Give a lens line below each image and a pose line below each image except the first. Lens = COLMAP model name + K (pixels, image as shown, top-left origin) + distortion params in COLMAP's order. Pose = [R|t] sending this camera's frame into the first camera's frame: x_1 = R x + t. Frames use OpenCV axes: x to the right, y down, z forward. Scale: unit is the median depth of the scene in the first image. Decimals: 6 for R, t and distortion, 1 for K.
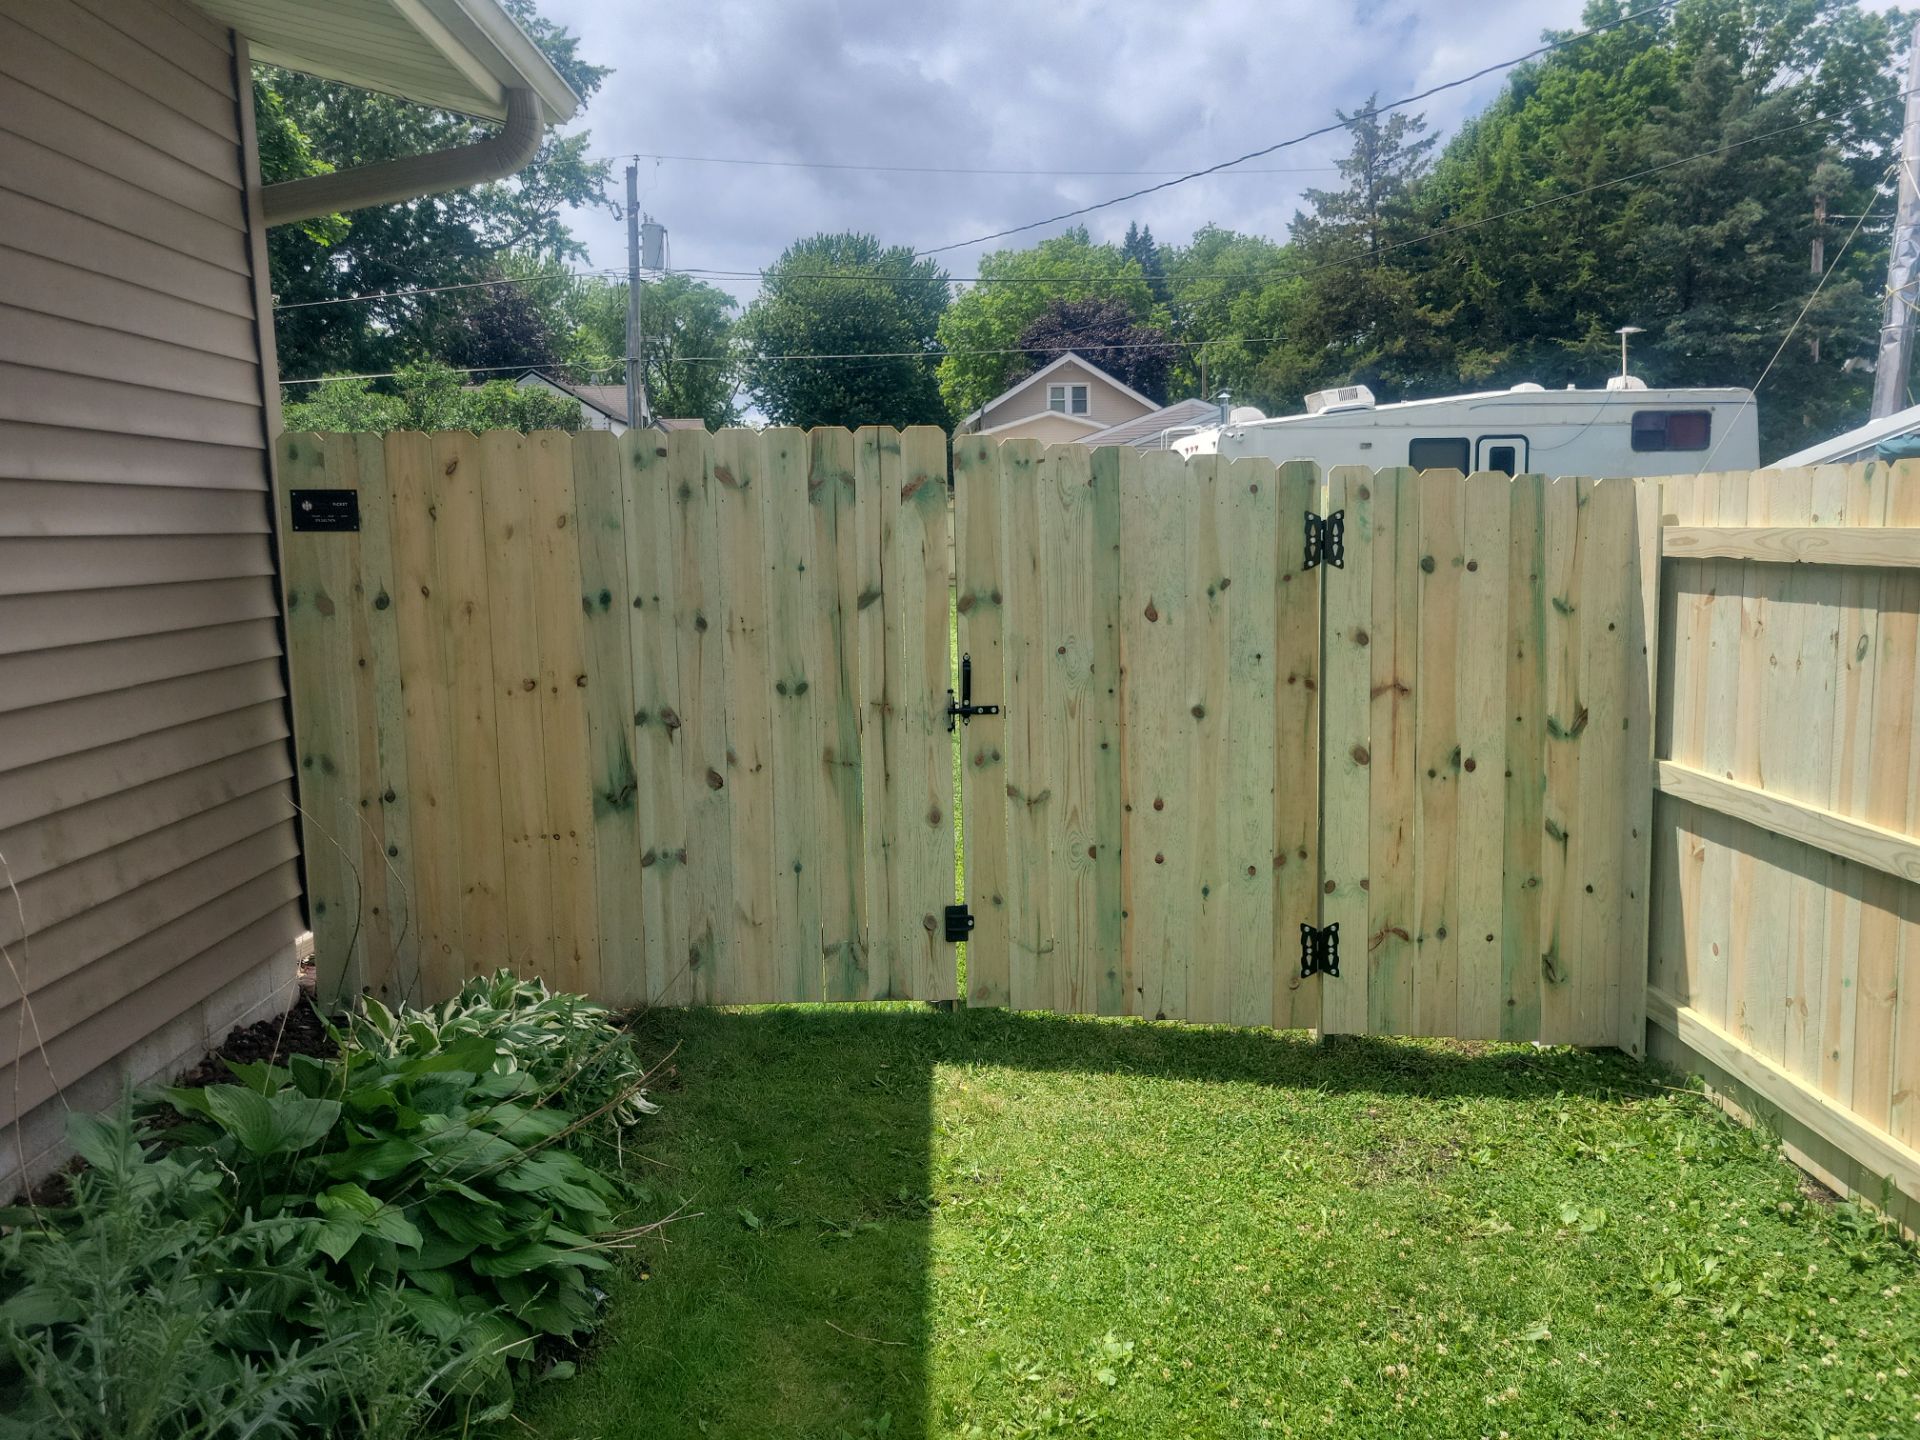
lens RADIAL K [[1445.7, 0, 977.2], [0, 1445.7, 716.5], [0, 0, 1]] dist [0.046887, -0.029329]
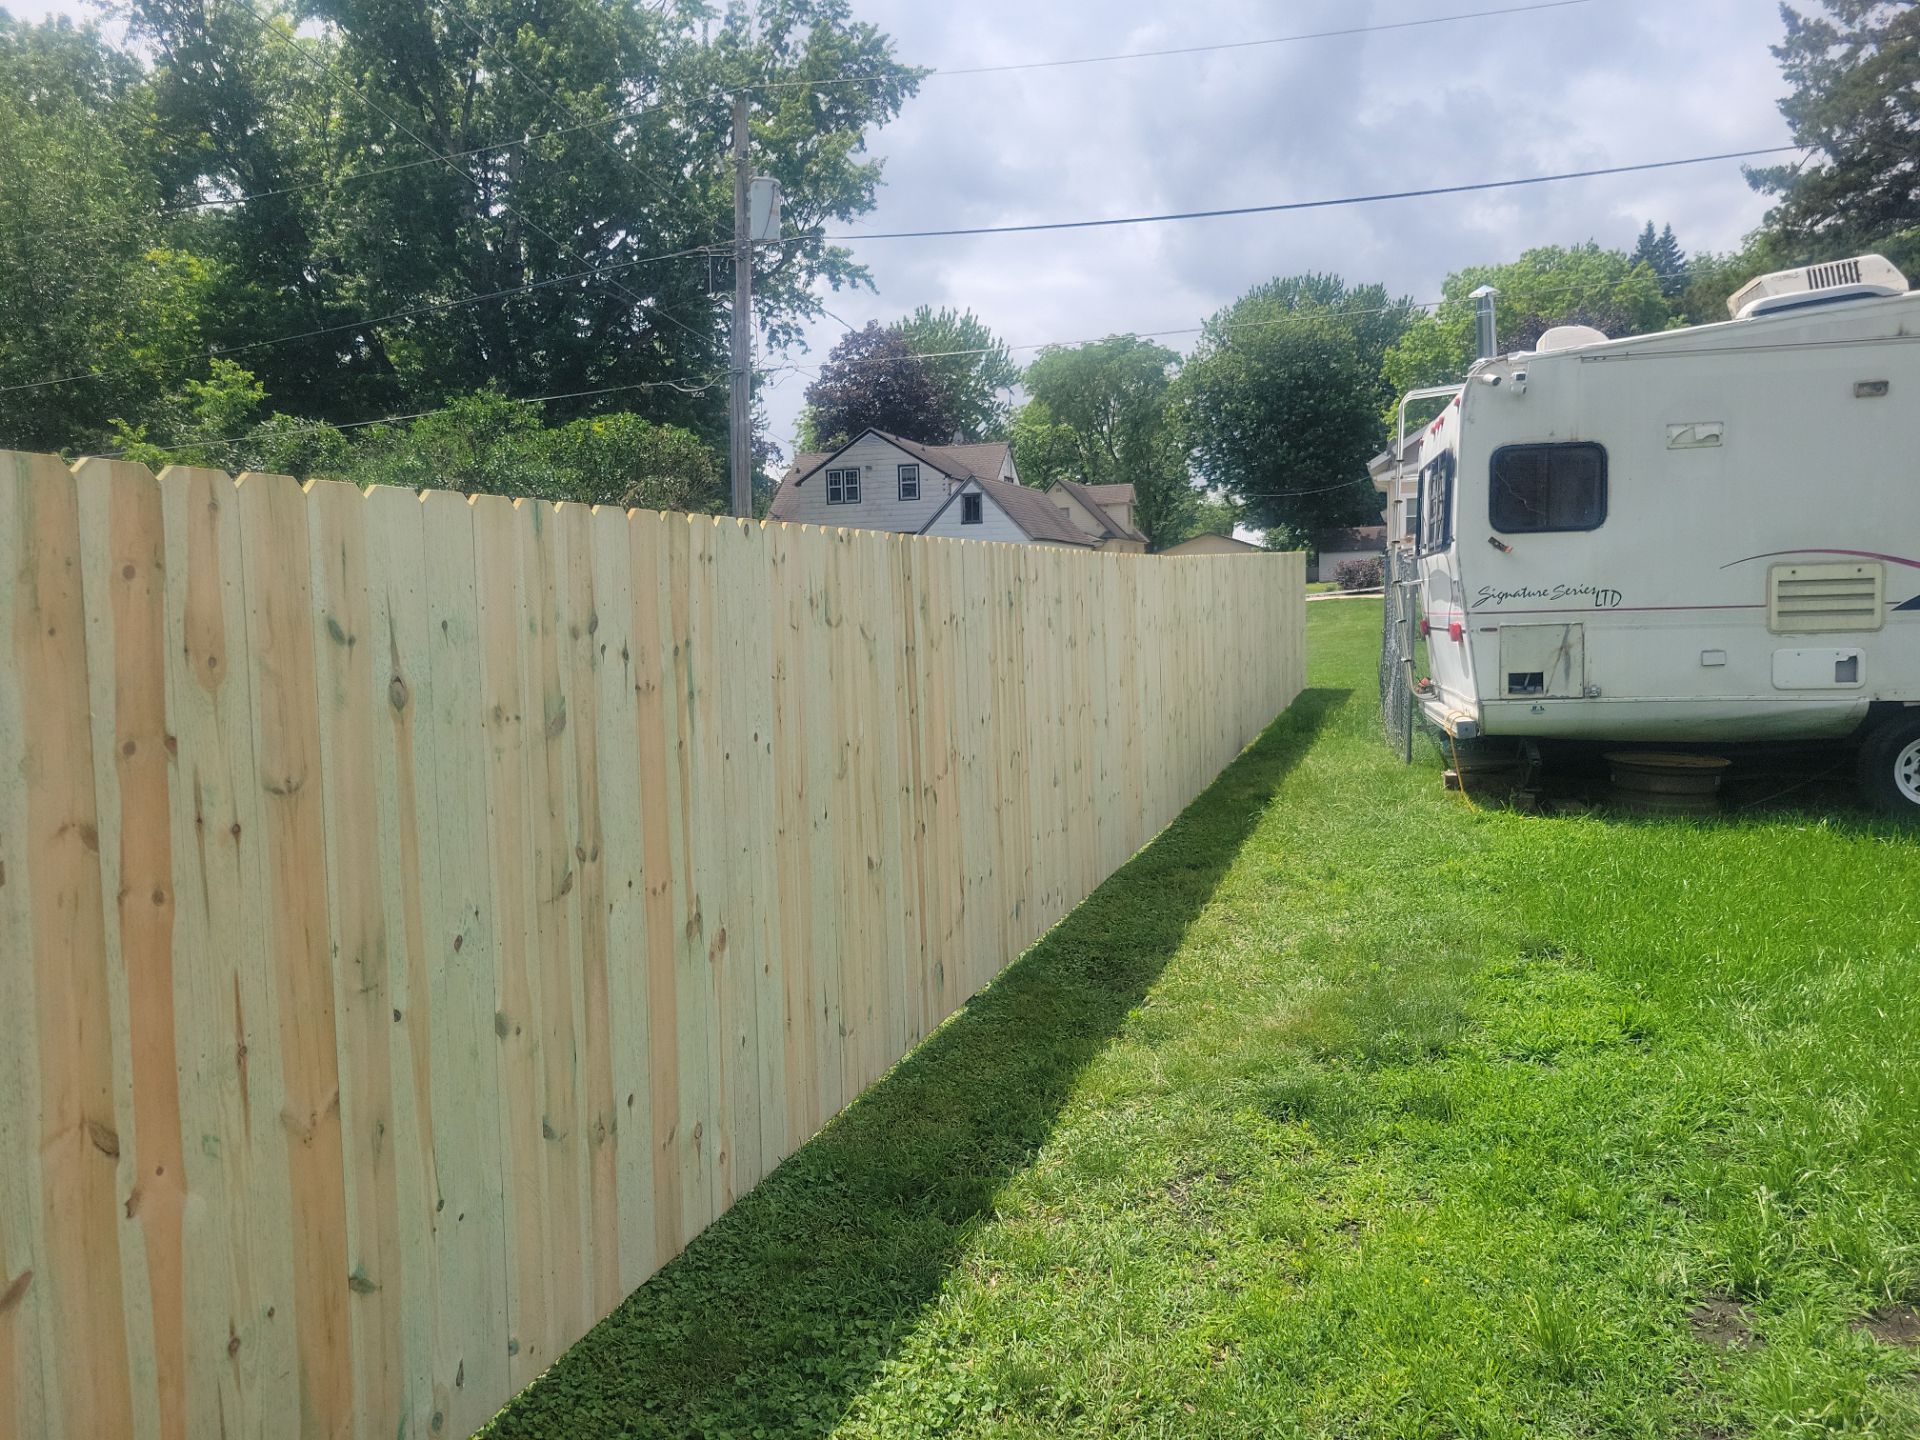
lens RADIAL K [[1445.7, 0, 971.8], [0, 1445.7, 722.9], [0, 0, 1]] dist [0.046887, -0.029329]
pose [[0.939197, 0.022105, -0.342667, 0.169635], [-0.037433, 0.998569, -0.038182, -0.069044], [0.341333, 0.048687, 0.938681, 0.526989]]
